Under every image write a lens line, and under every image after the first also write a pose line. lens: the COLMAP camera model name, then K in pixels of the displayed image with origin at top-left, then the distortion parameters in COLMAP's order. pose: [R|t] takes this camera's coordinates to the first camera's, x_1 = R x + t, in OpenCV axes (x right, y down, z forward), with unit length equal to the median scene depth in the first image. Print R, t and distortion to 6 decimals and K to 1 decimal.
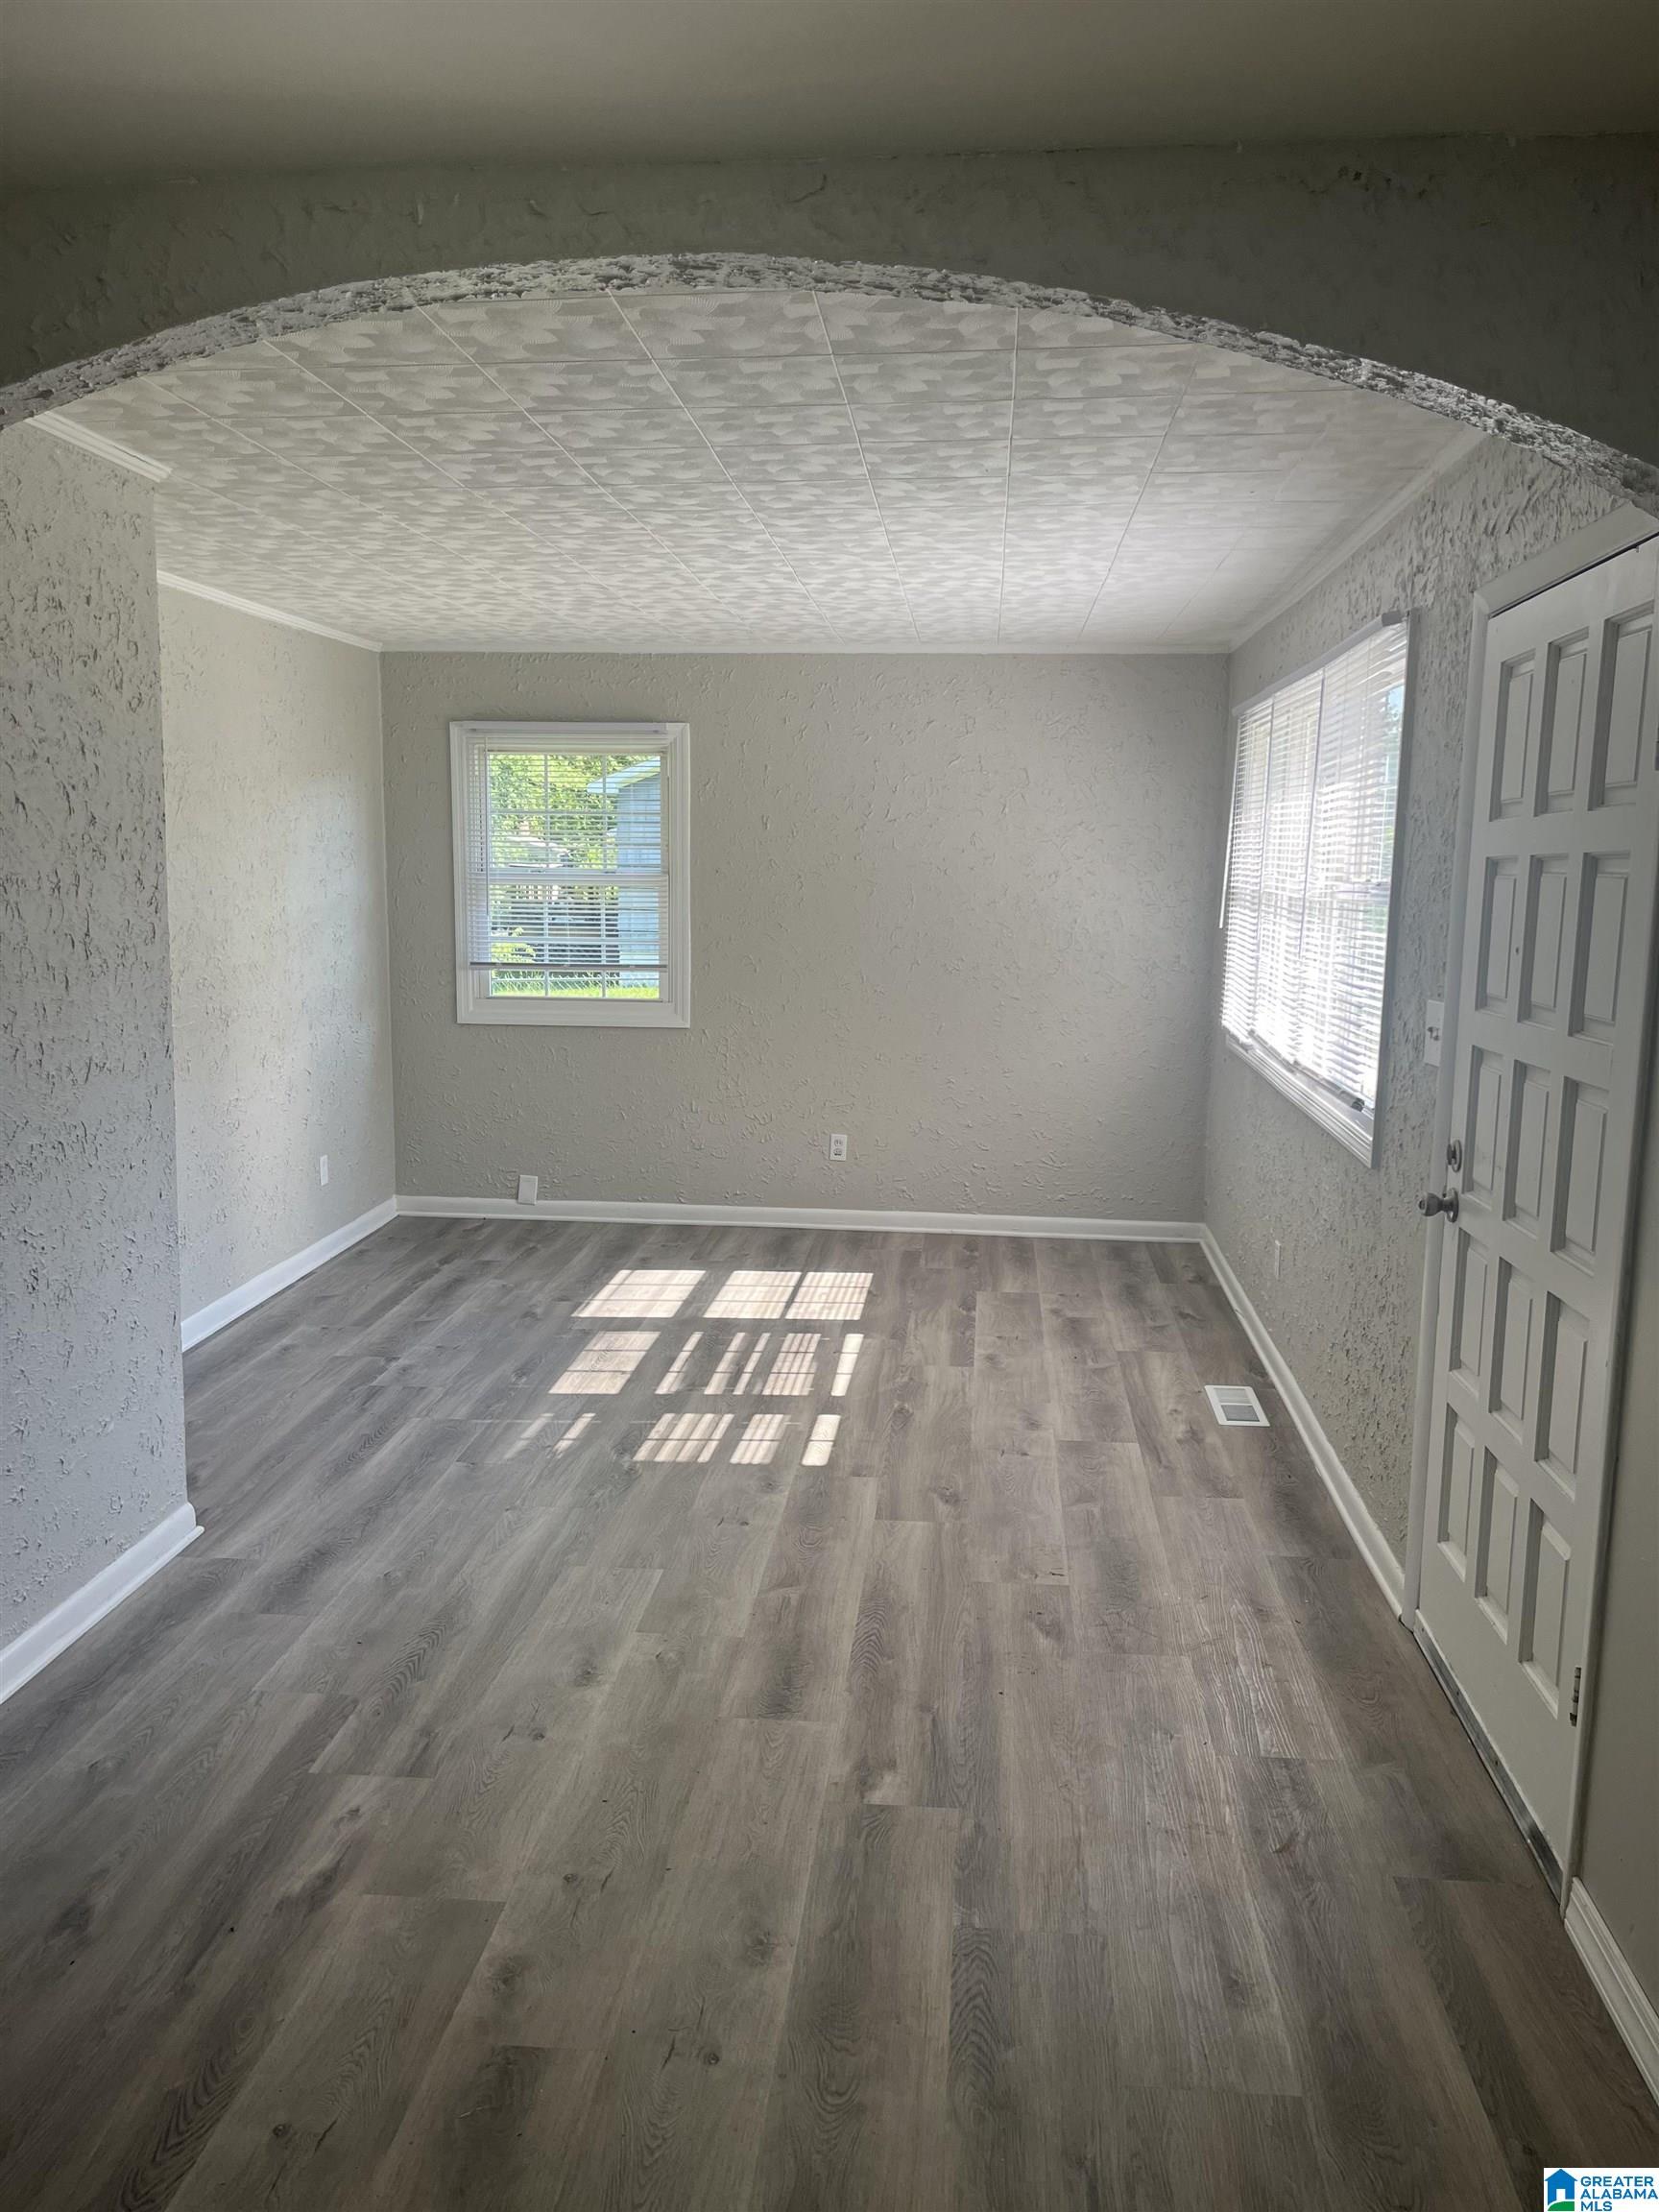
lens RADIAL K [[1659.3, 0, 821.5], [0, 1659.3, 1102.6], [0, 0, 1]] dist [0.048873, -0.046295]
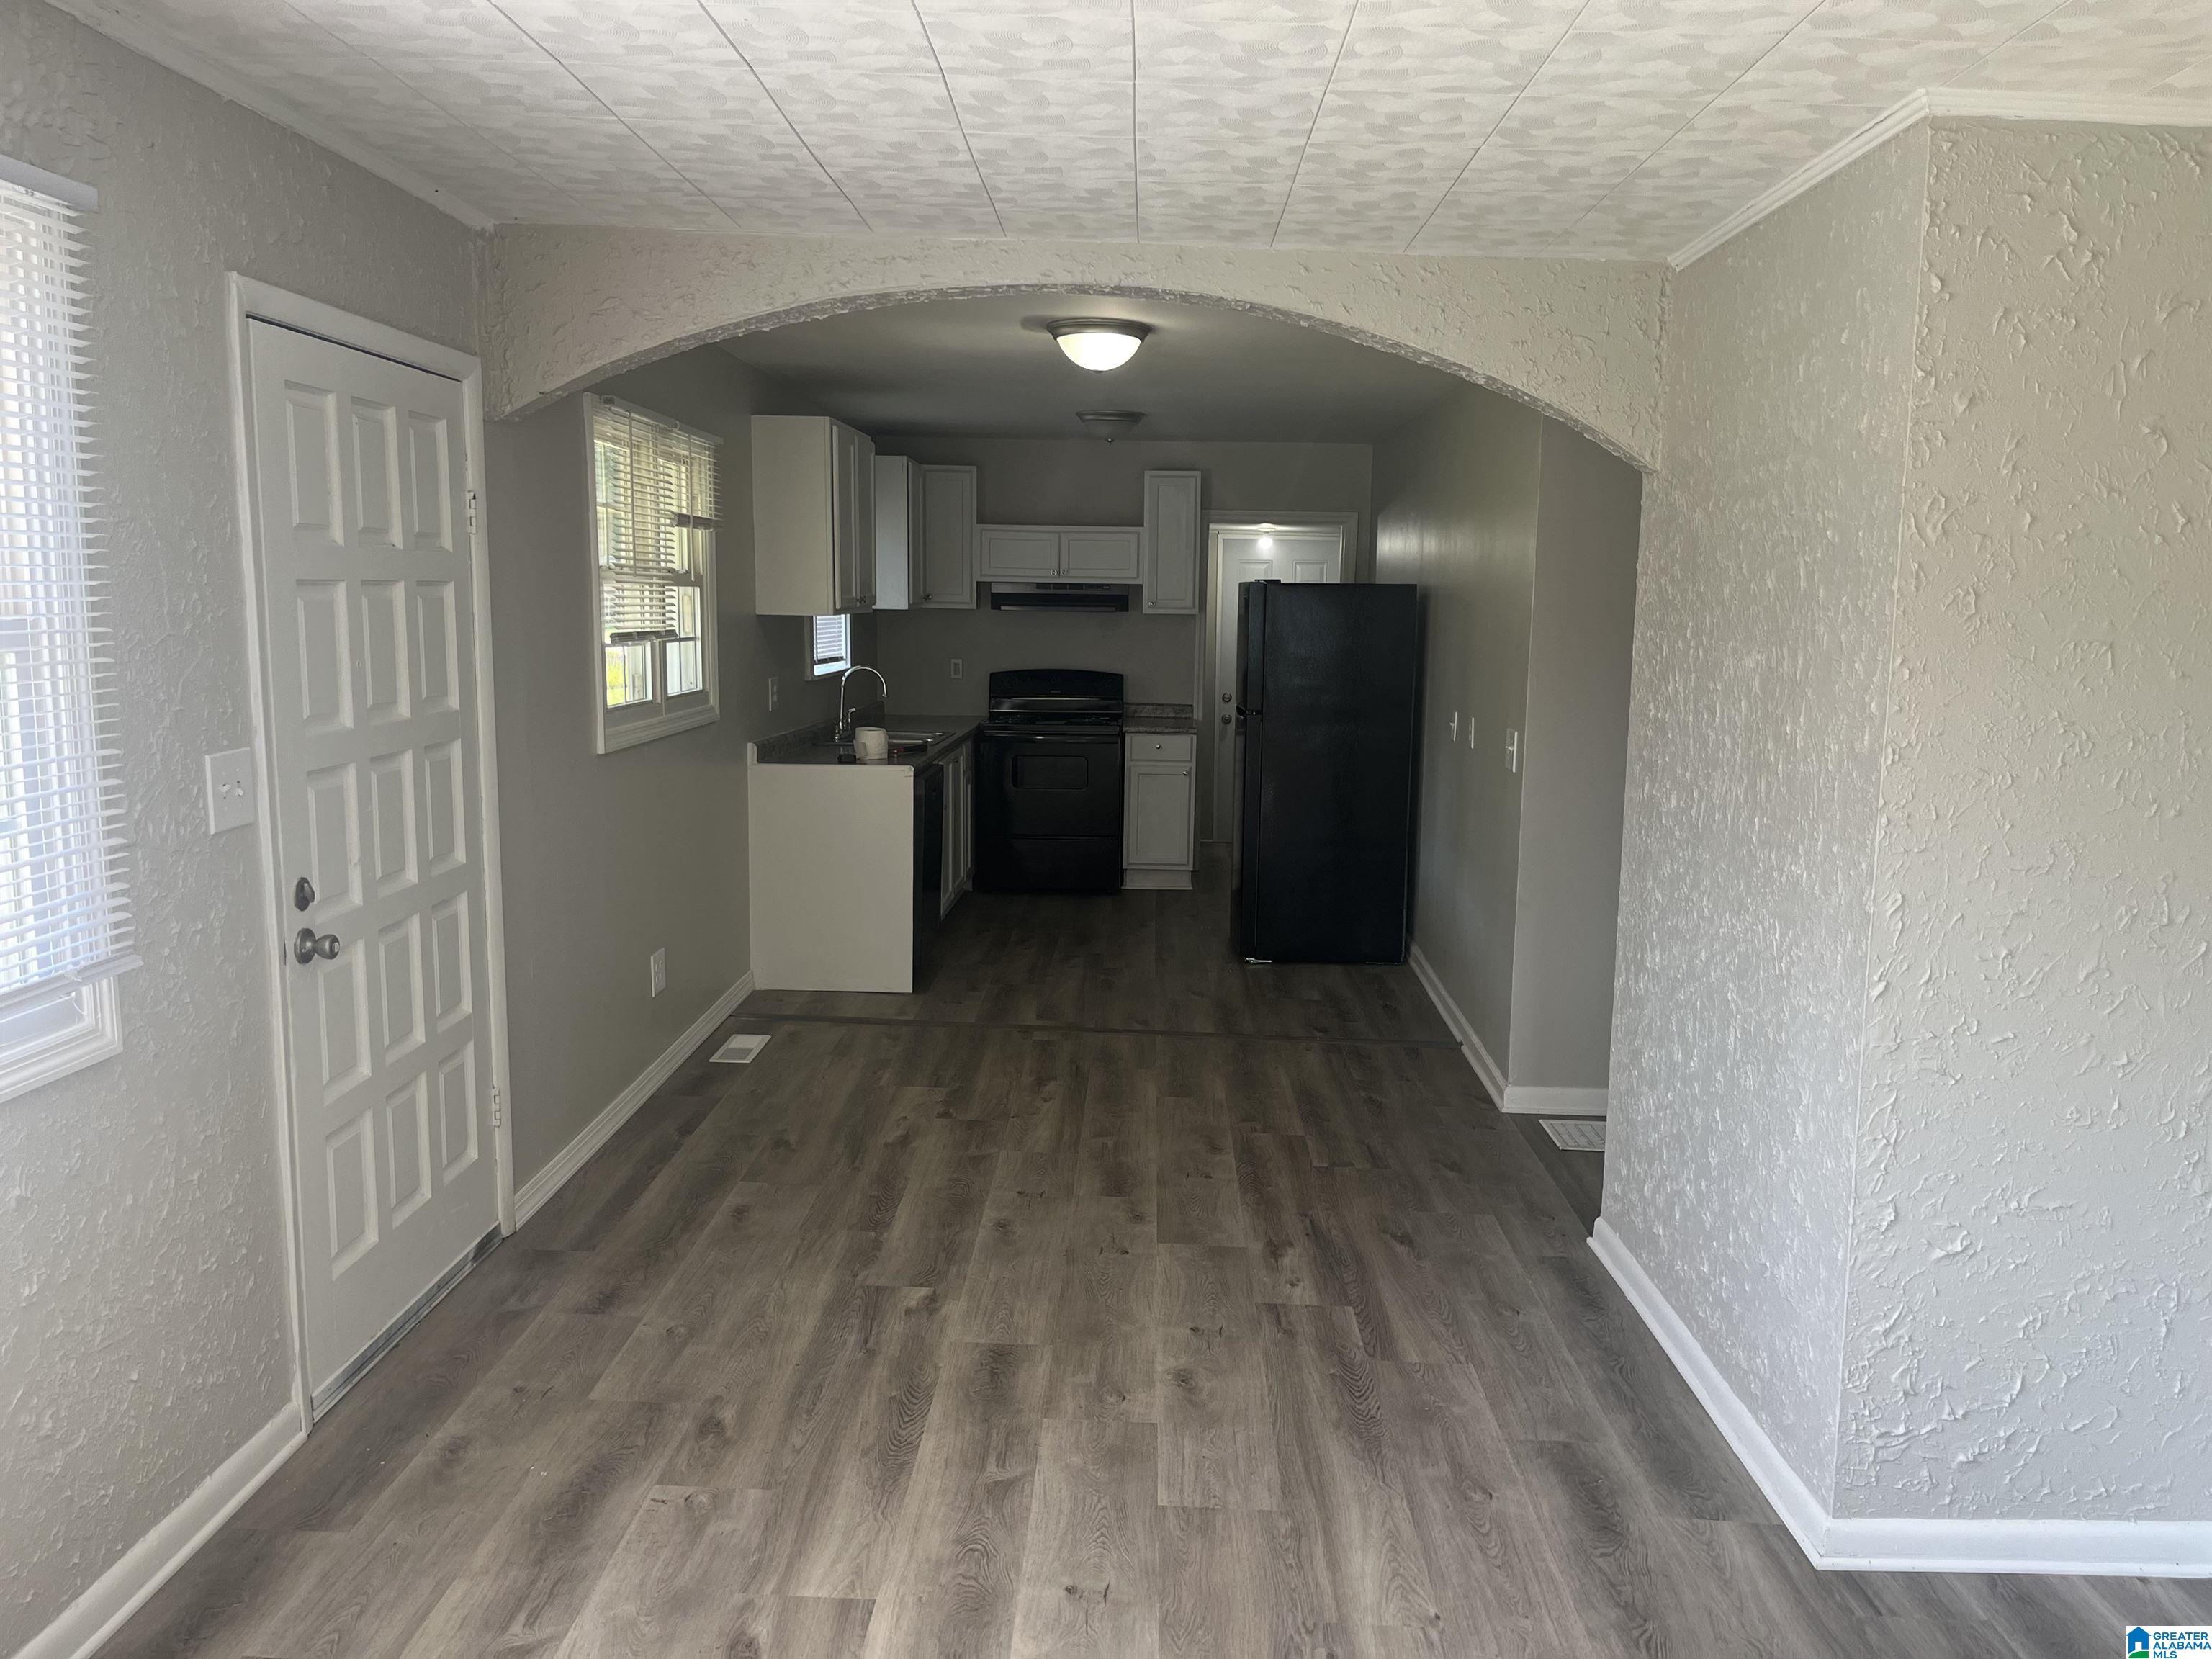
lens RADIAL K [[1659.3, 0, 1110.0], [0, 1659.3, 834.9], [0, 0, 1]] dist [0.048873, -0.046295]
pose [[-0.996361, -0.026641, -0.080966, 0.001483], [-0.048369, 0.958861, 0.279725, -0.283652], [0.070183, 0.282623, -0.956660, 1.905364]]
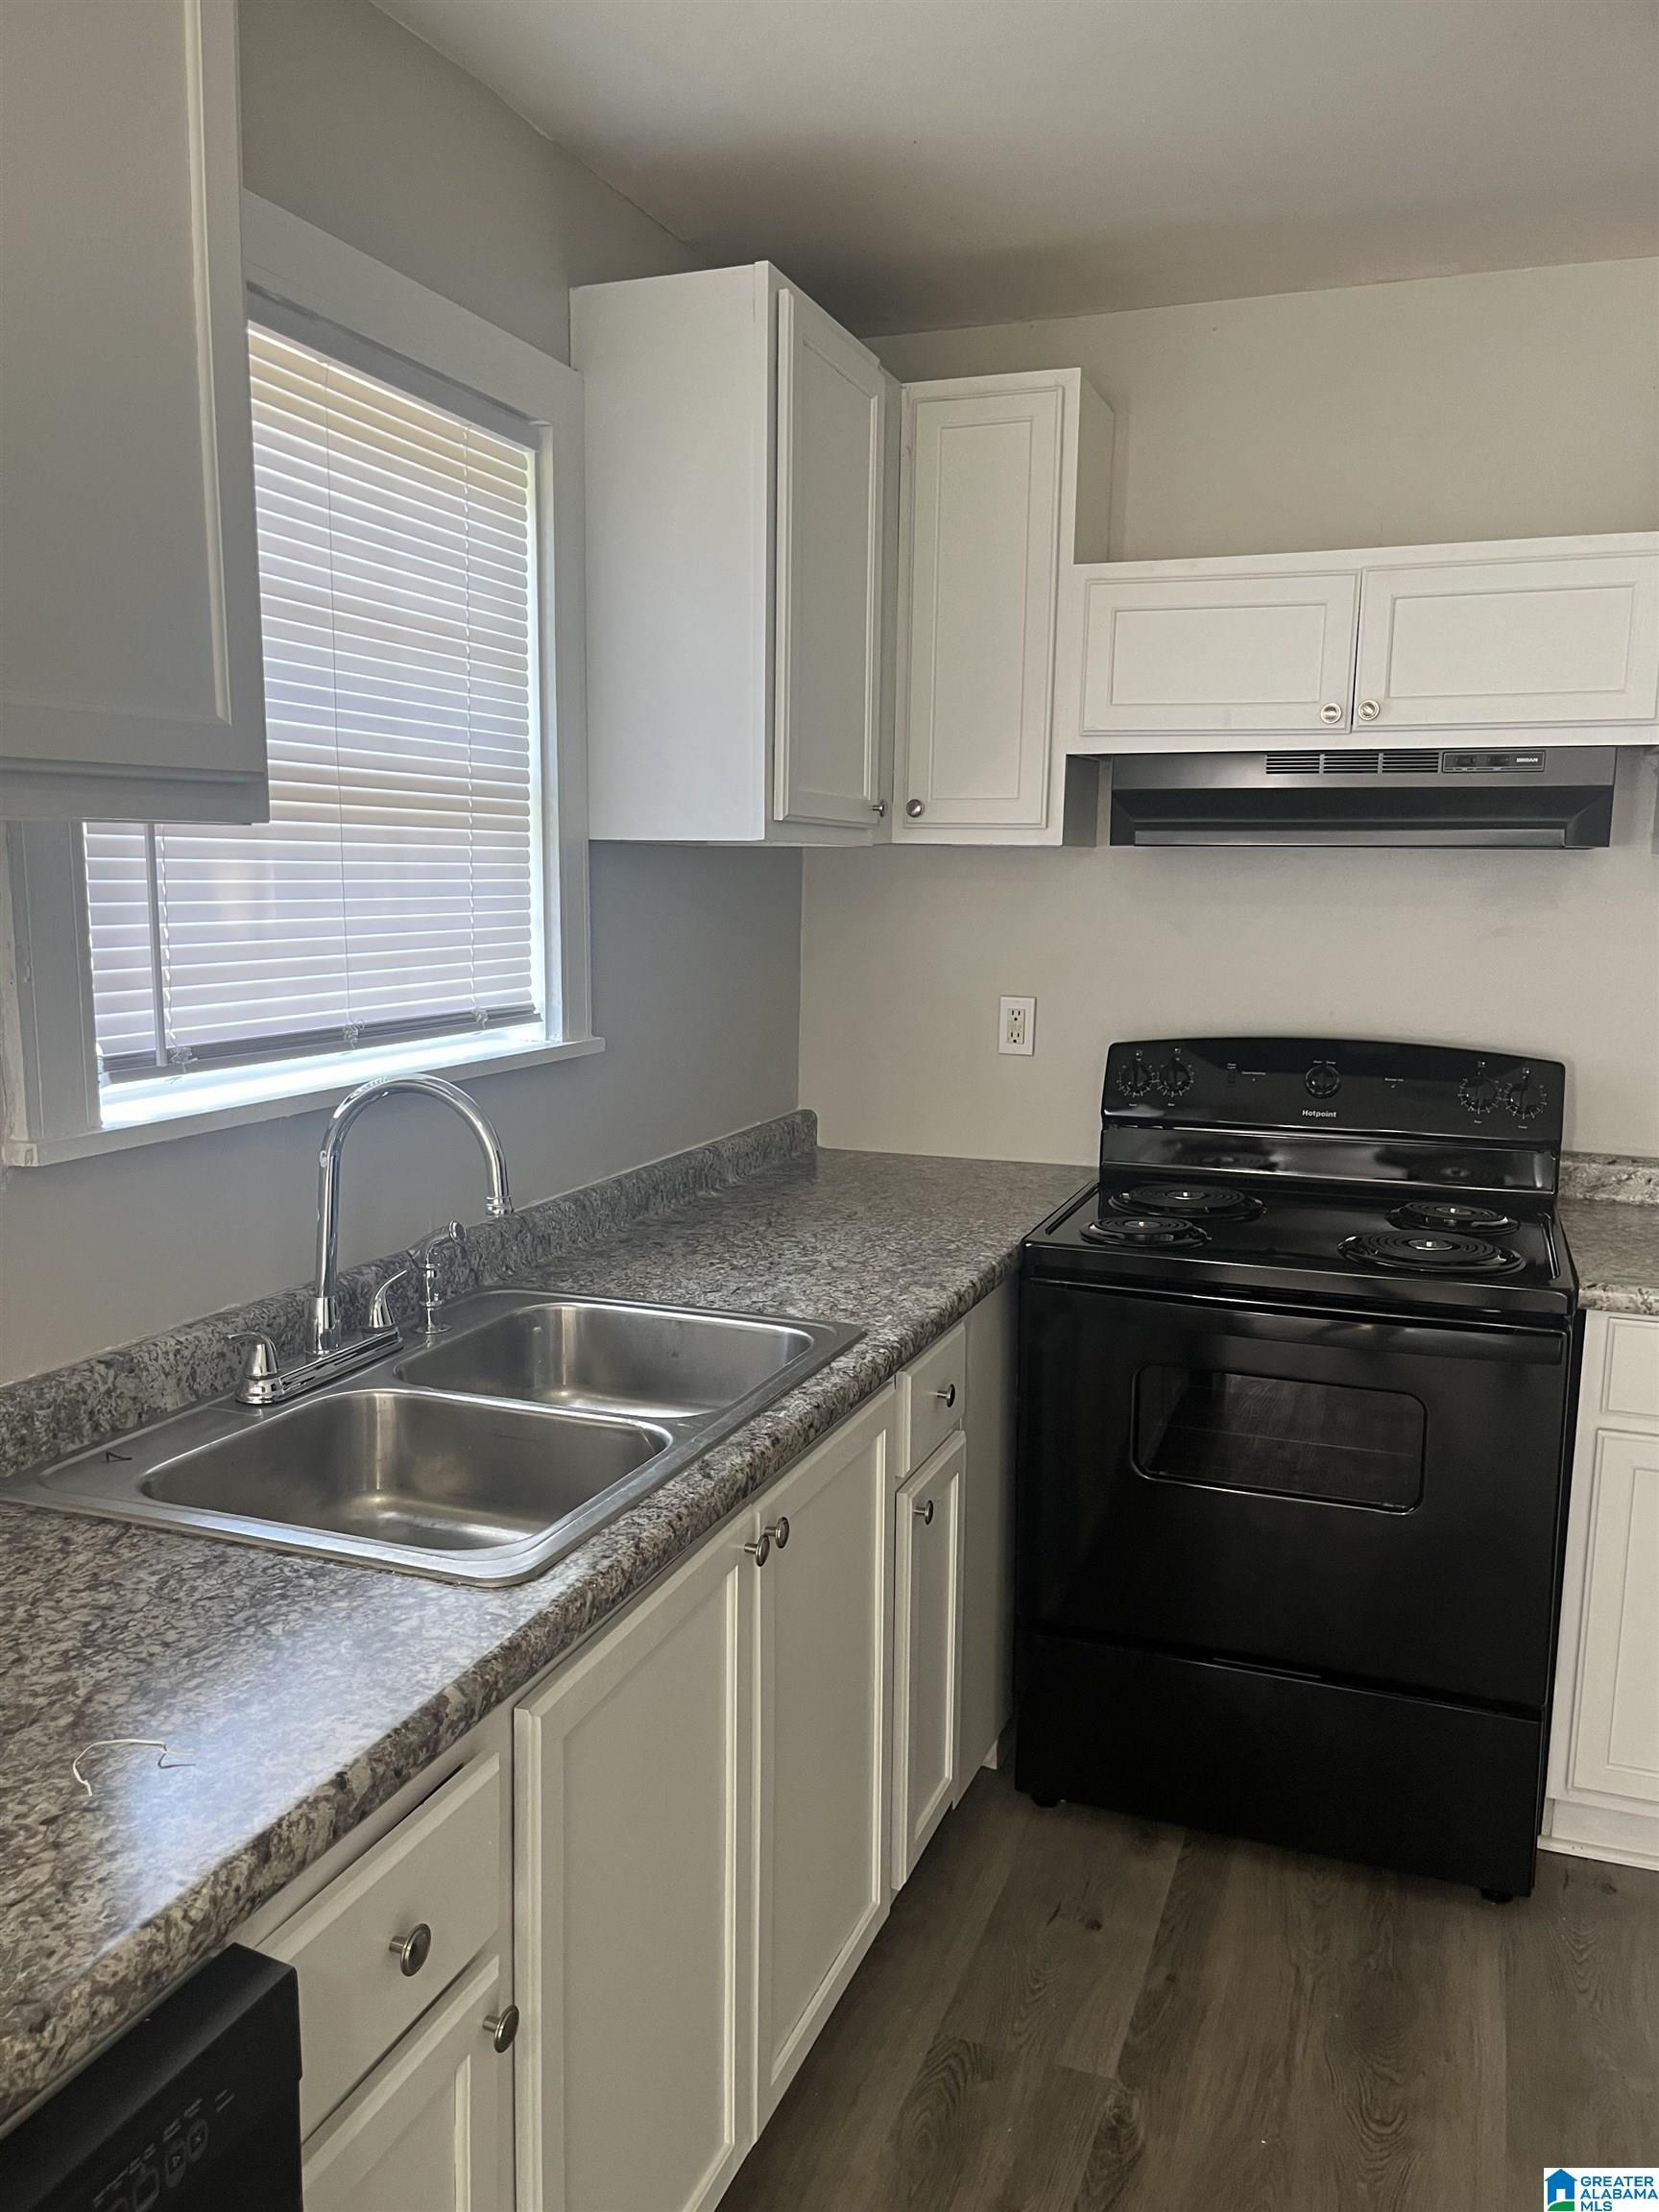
lens RADIAL K [[1659.3, 0, 823.2], [0, 1659.3, 1111.2], [0, 0, 1]] dist [0.048873, -0.046295]
pose [[-0.964688, -0.072707, 0.253163, -0.053300], [0.003677, 0.957336, 0.288954, -0.115491], [-0.263371, 0.279681, -0.923263, 0.860361]]
